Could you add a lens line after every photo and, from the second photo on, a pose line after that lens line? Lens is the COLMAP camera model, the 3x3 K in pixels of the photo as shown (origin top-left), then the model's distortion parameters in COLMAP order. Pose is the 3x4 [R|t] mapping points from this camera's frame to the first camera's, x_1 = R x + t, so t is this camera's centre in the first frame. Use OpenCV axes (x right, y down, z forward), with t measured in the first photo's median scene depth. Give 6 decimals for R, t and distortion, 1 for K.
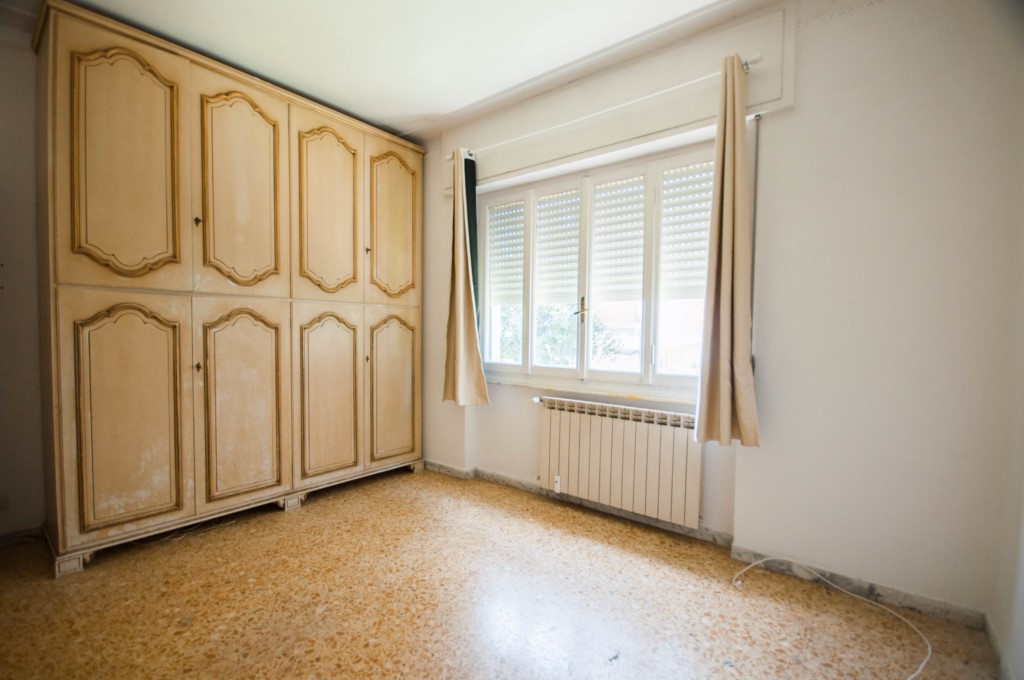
lens RADIAL K [[454.9, 0, 509.0], [0, 454.9, 343.8], [0, 0, 1]] dist [-0.006606, -0.003495]
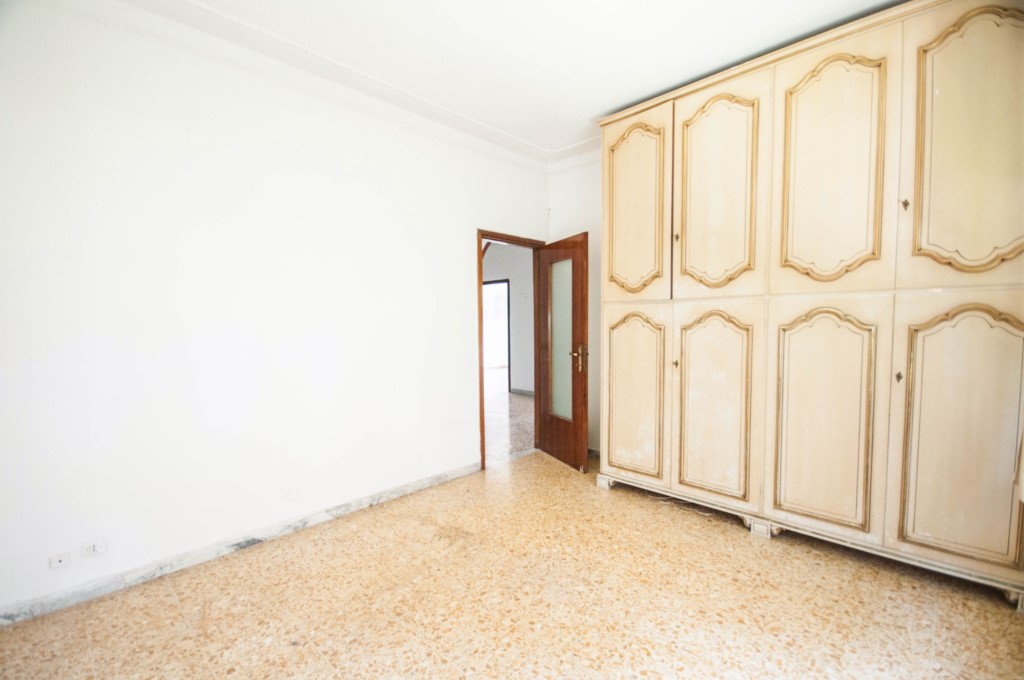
lens RADIAL K [[454.9, 0, 509.4], [0, 454.9, 346.5], [0, 0, 1]] dist [-0.006606, -0.003495]
pose [[-0.133028, 0.040277, -0.990294, 0.467861], [-0.019768, 0.998867, 0.043281, -0.031719], [0.990915, 0.025333, -0.132081, 0.664704]]
